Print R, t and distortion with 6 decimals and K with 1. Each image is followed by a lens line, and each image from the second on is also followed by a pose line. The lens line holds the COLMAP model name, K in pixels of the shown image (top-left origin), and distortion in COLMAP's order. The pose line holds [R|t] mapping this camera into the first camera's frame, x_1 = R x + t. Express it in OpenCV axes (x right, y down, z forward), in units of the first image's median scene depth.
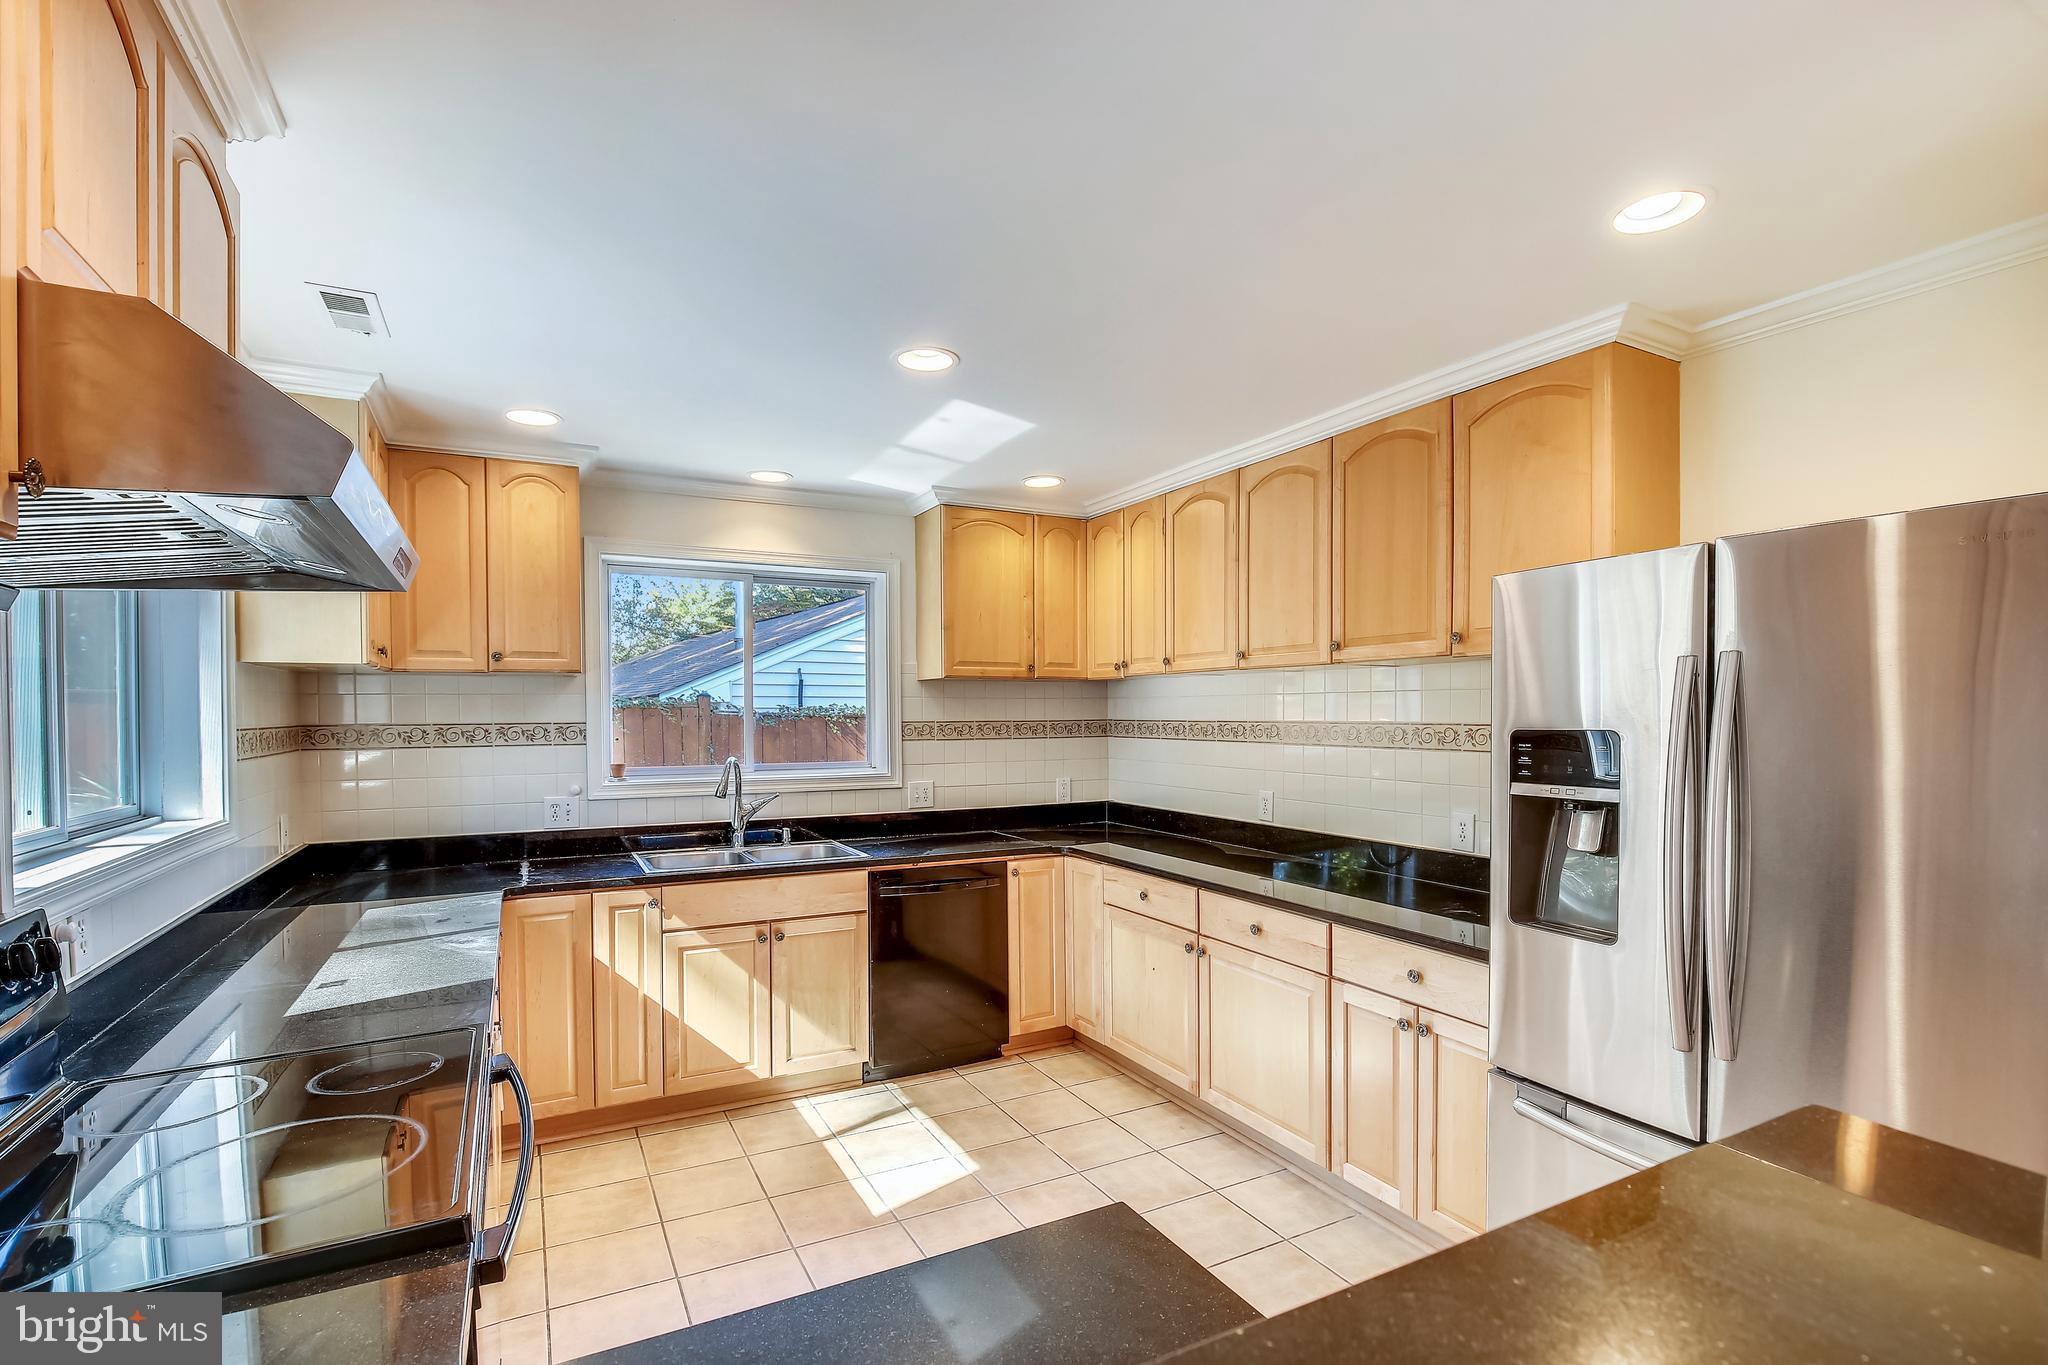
lens RADIAL K [[944.9, 0, 1041.3], [0, 944.9, 722.3], [0, 0, 1]] dist [-0.001635, -0.000149]
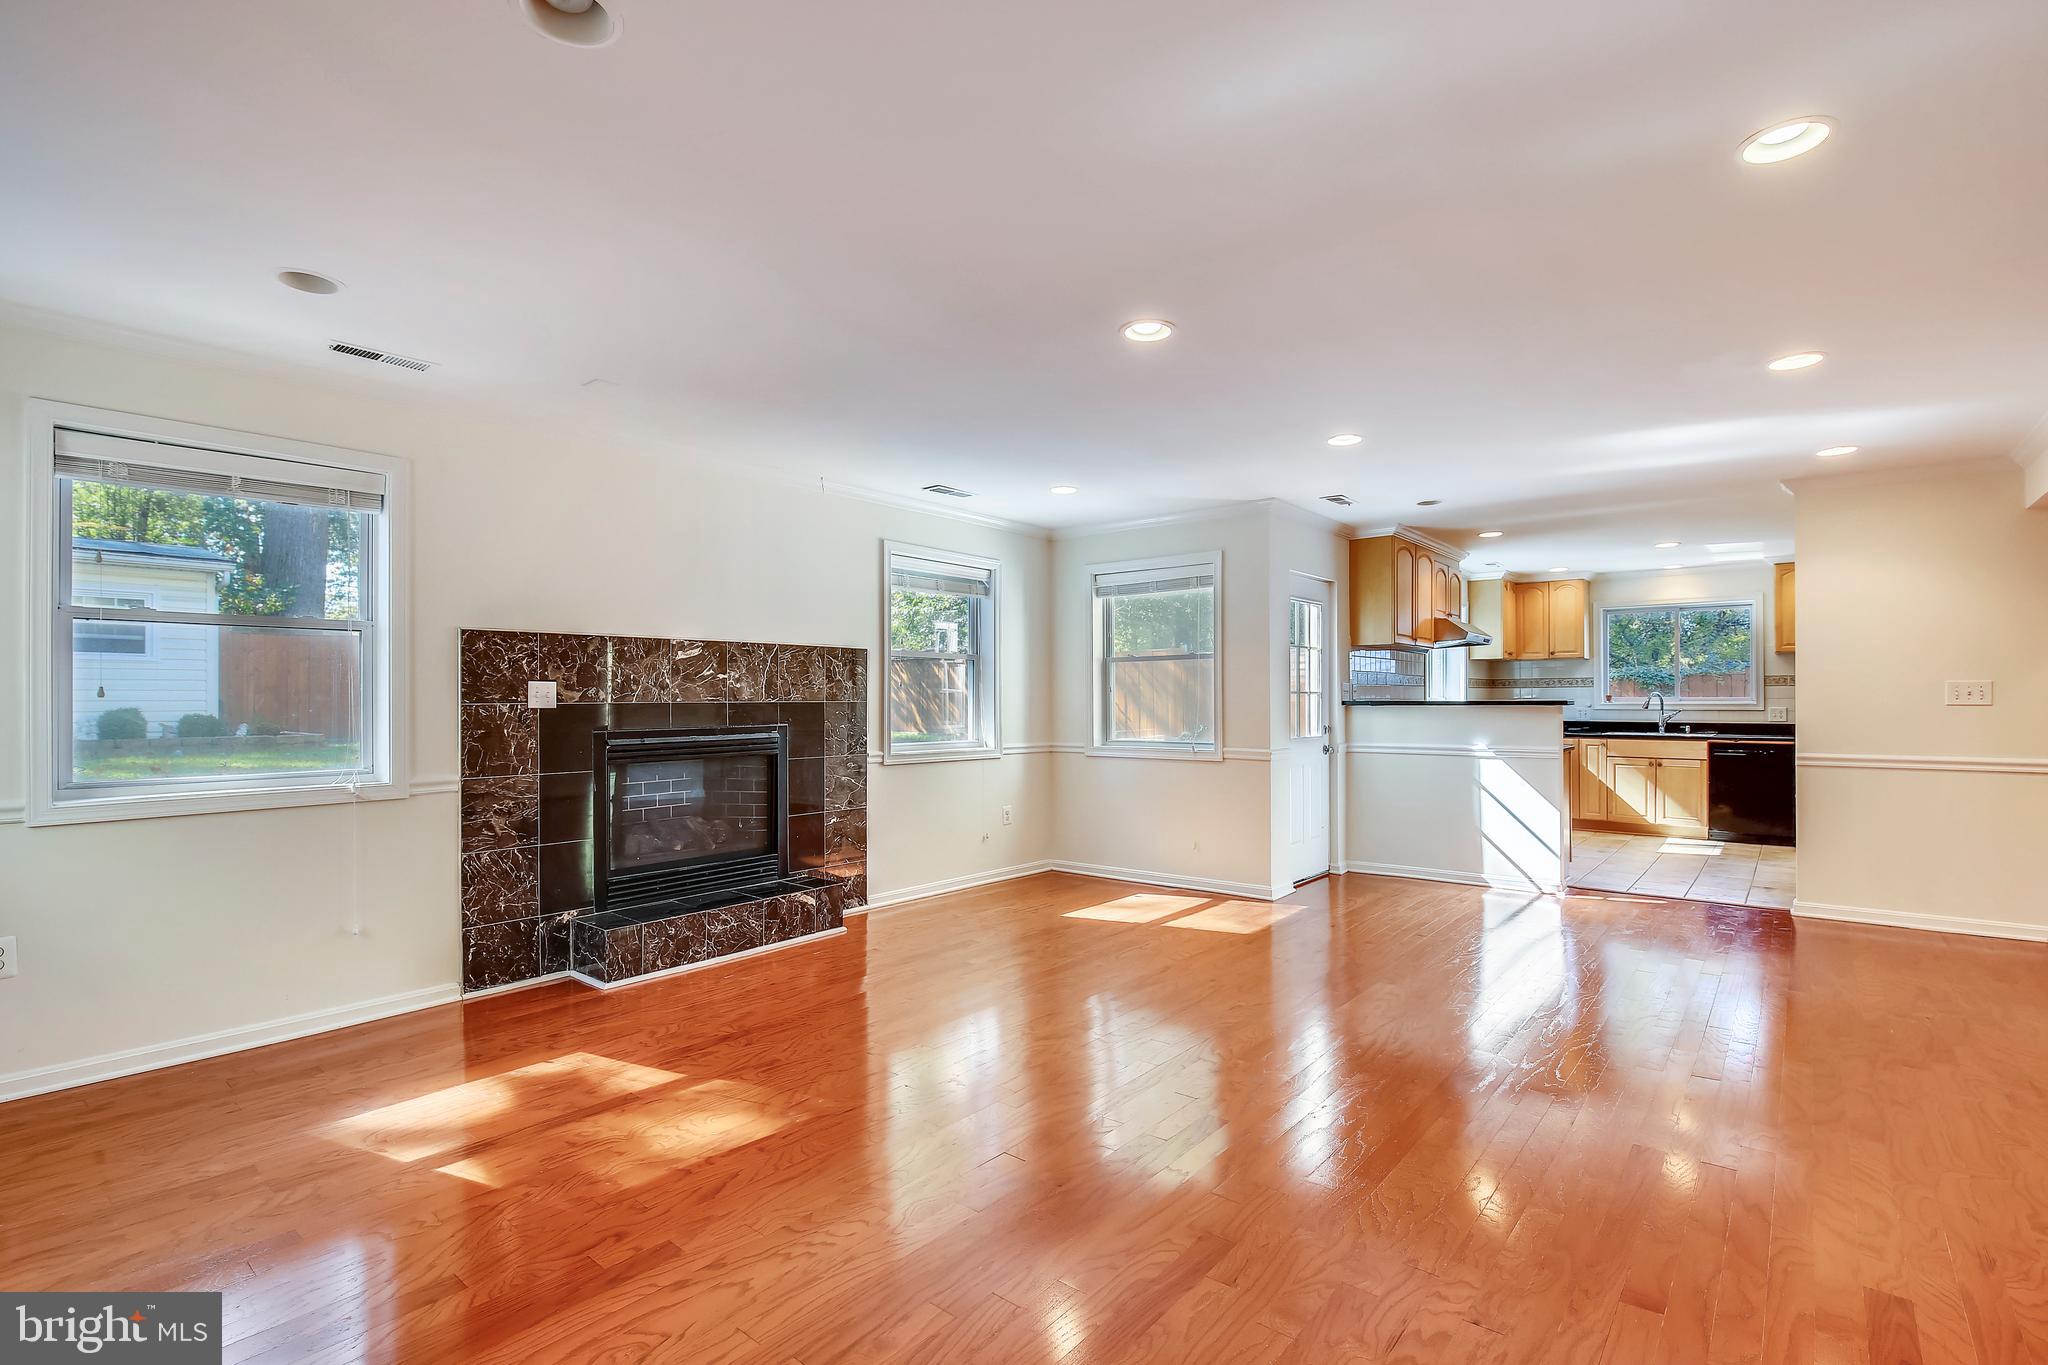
lens RADIAL K [[944.9, 0, 1028.0], [0, 944.9, 689.4], [0, 0, 1]] dist [-0.001635, -0.000149]
pose [[0.360543, -0.007348, -0.932713, 1.308441], [-0.009865, 0.999883, -0.011691, 0.075532], [0.932690, 0.013416, 0.360429, -1.286223]]
